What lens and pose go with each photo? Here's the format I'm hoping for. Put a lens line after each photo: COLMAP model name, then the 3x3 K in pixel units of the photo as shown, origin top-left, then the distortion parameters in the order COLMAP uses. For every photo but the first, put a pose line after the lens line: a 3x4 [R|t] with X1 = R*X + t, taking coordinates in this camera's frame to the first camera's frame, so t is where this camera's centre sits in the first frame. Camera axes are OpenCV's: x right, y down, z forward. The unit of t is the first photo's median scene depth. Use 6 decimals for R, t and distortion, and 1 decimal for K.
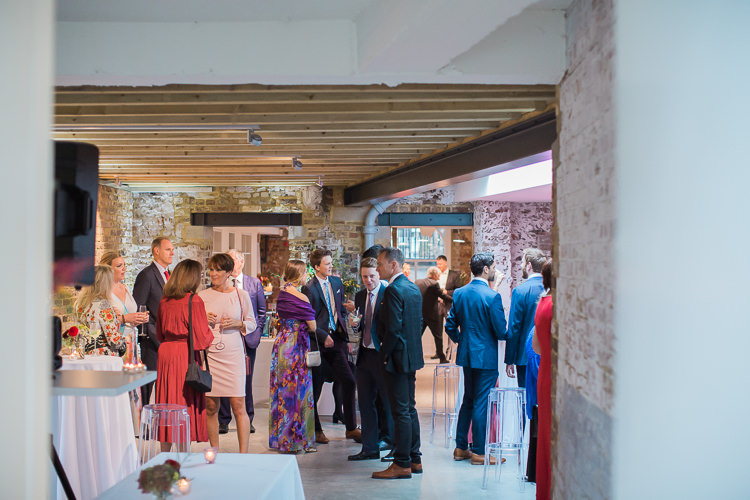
lens RADIAL K [[912.6, 0, 375.0], [0, 912.6, 250.0], [0, 0, 1]] dist [-0.064248, -0.006800]
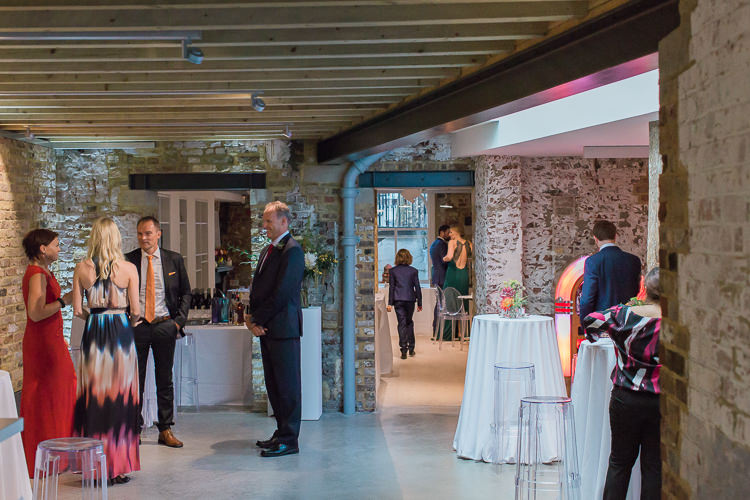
lens RADIAL K [[912.6, 0, 375.0], [0, 912.6, 250.0], [0, 0, 1]] dist [-0.064248, -0.006800]
pose [[0.999265, -0.013068, 0.036032, -0.012772], [0.011849, 0.999357, 0.033833, 0.002187], [-0.036451, -0.033382, 0.998778, 0.179534]]
